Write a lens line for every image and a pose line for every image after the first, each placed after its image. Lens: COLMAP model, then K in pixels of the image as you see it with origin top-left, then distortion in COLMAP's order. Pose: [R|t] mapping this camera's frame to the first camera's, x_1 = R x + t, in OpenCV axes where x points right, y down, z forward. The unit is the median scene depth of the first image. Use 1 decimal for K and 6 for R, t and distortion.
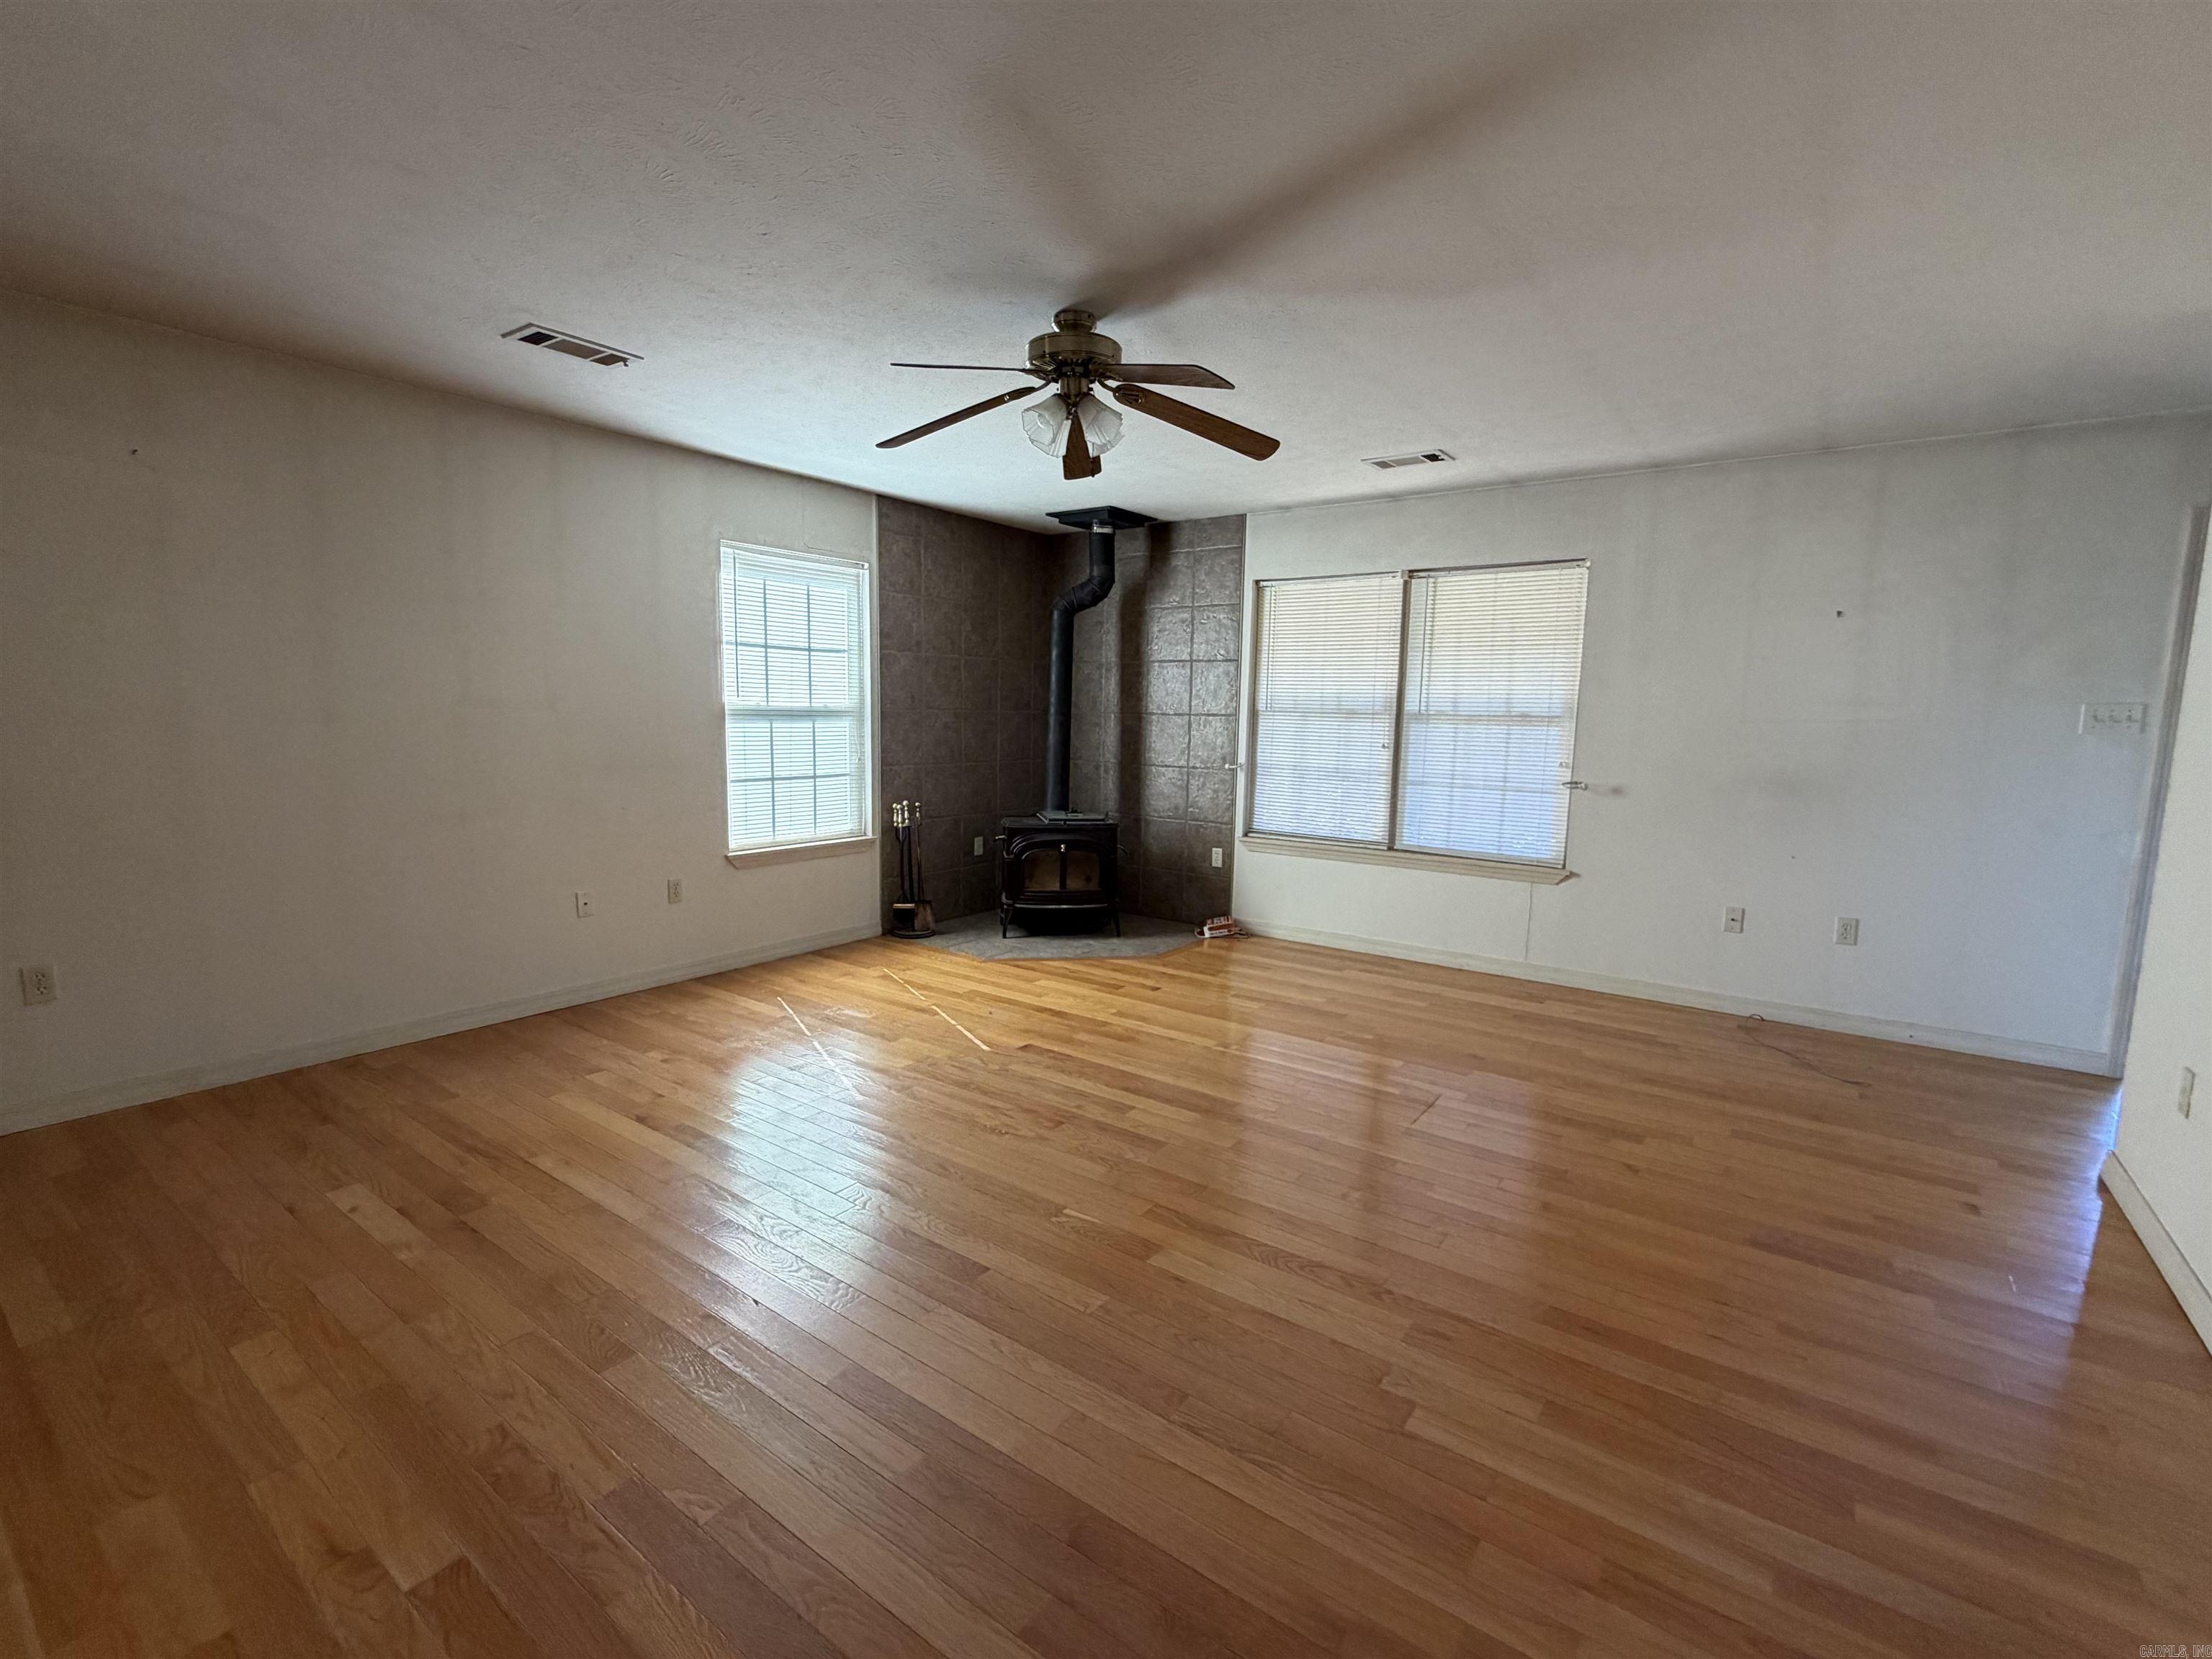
lens RADIAL K [[989.3, 0, 1105.8], [0, 989.3, 833.9], [0, 0, 1]] dist [0.003126, -0.000655]
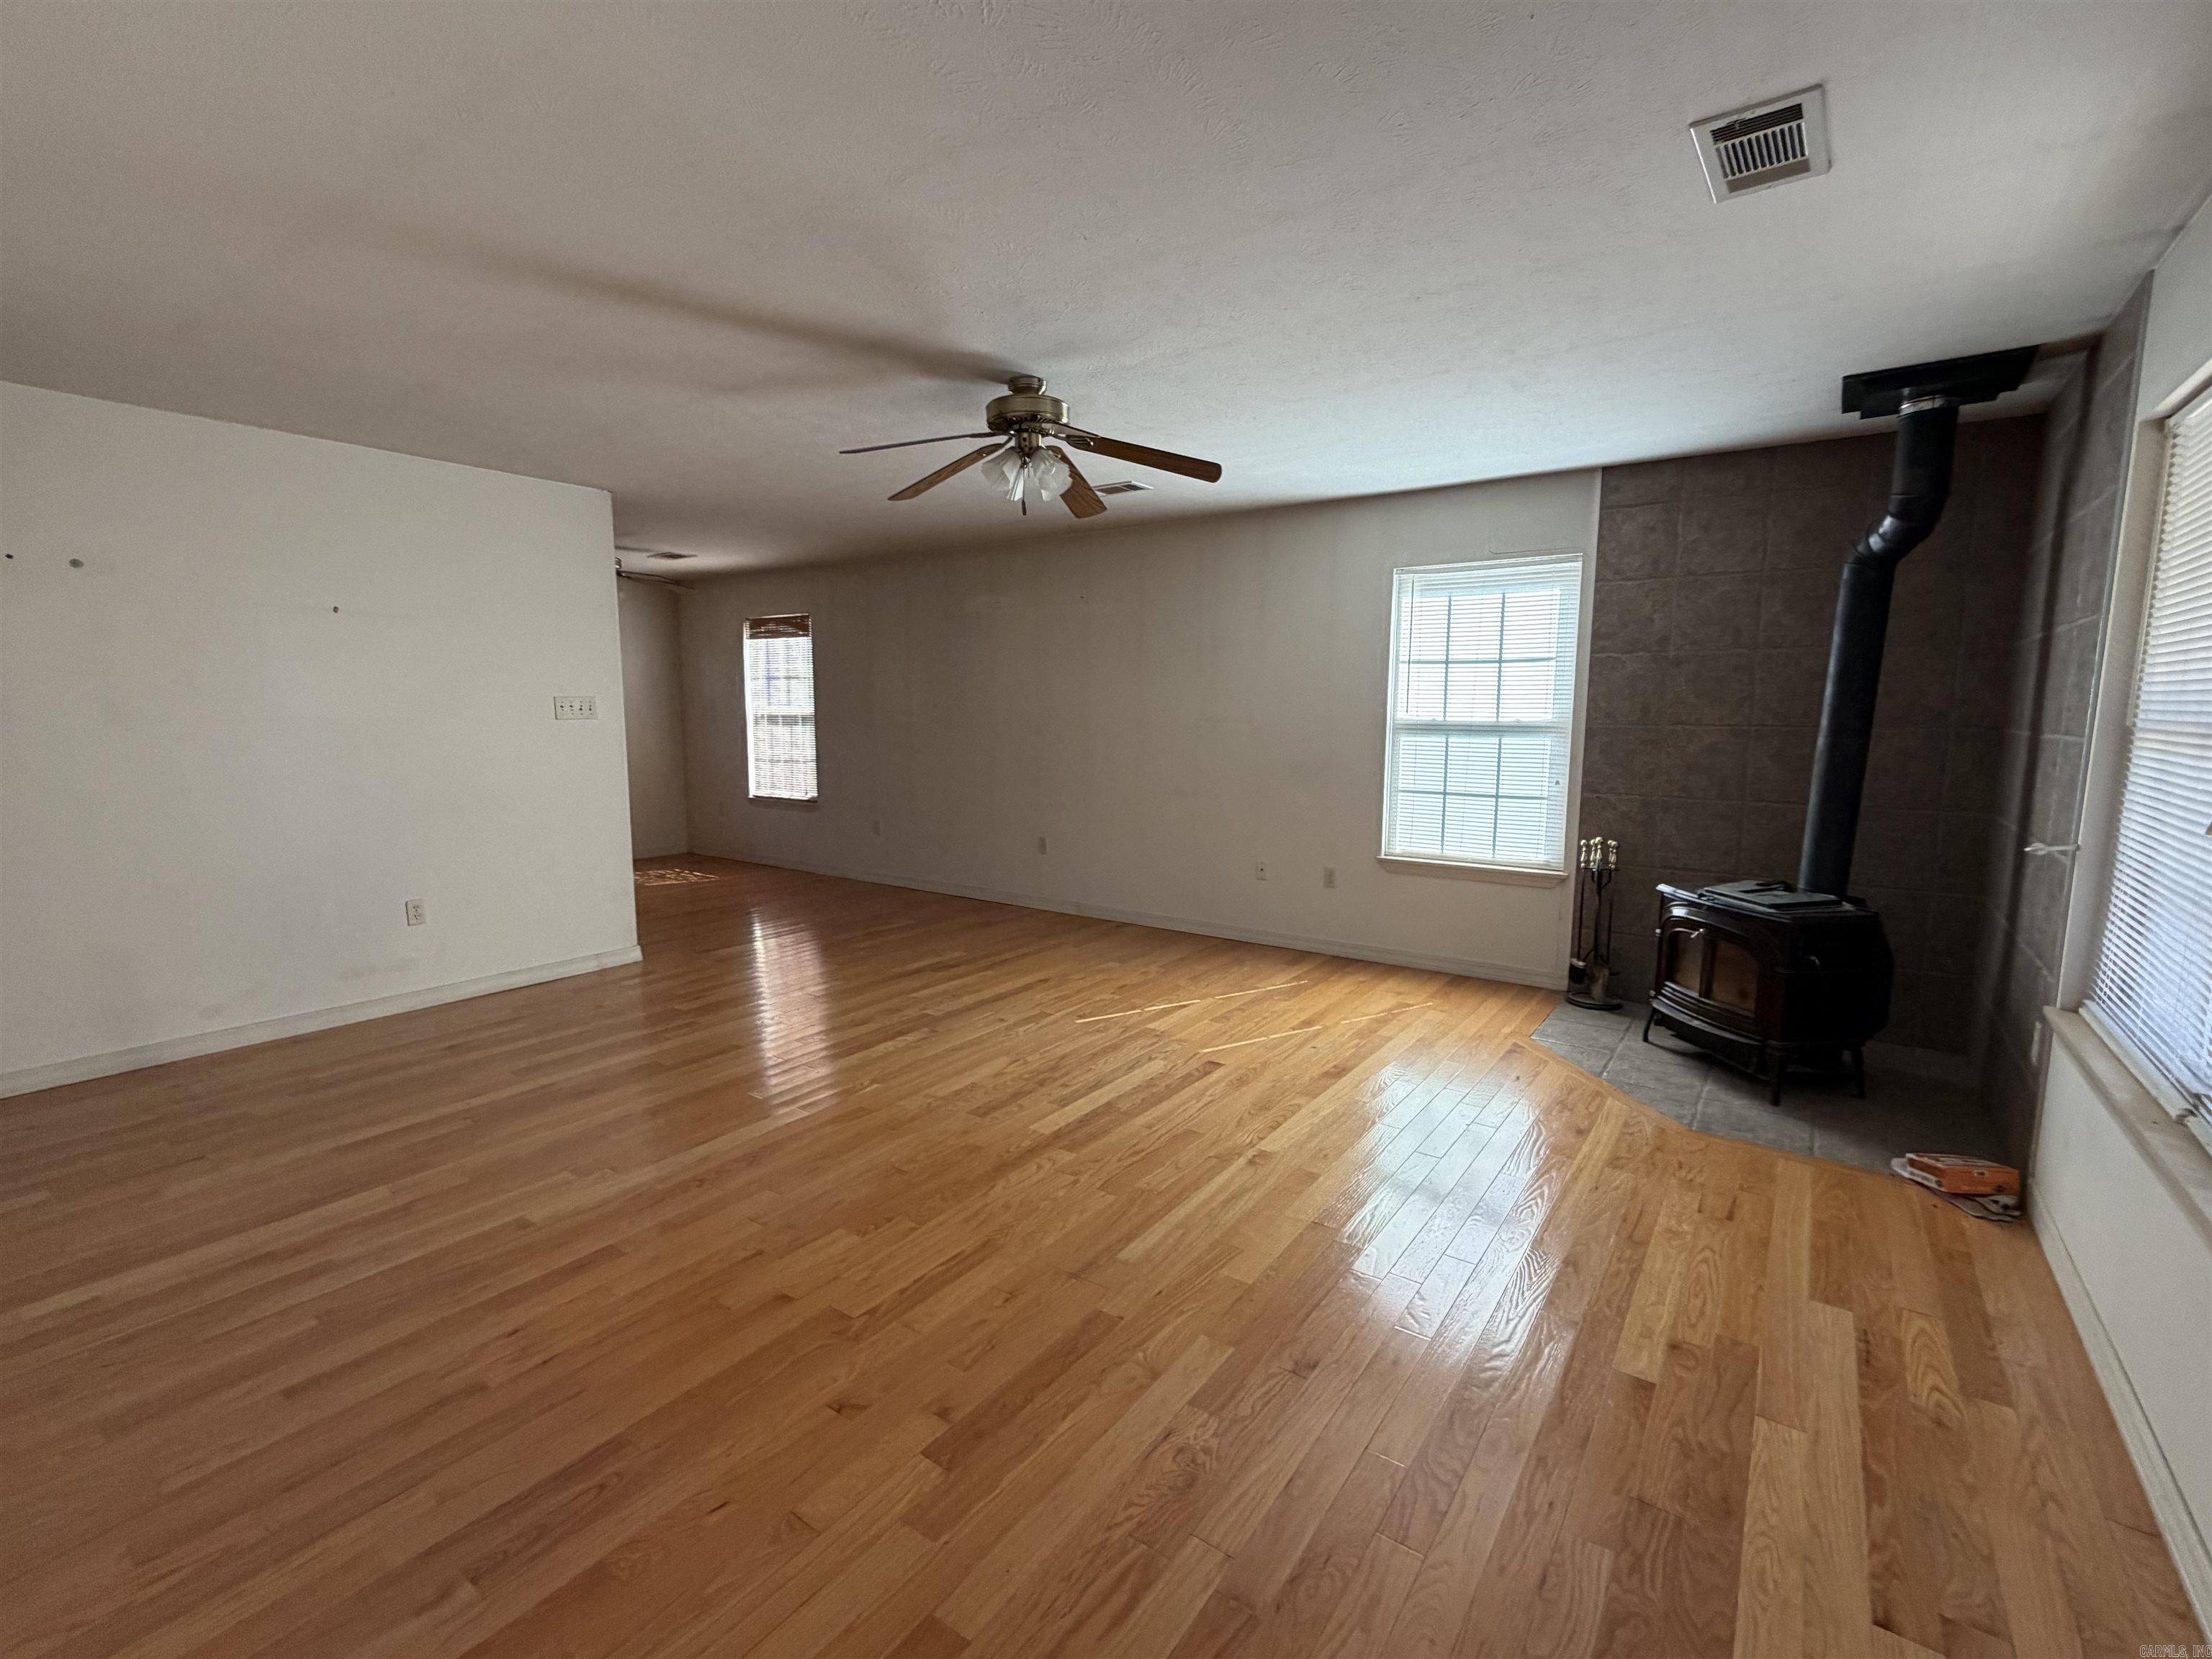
lens RADIAL K [[989.3, 0, 1104.1], [0, 989.3, 833.3], [0, 0, 1]] dist [0.003126, -0.000655]
pose [[-0.002674, 0.109373, -0.993997, 0.681922], [-0.127024, 0.985912, 0.108825, -0.082101], [0.991896, 0.126553, 0.011257, 0.658747]]
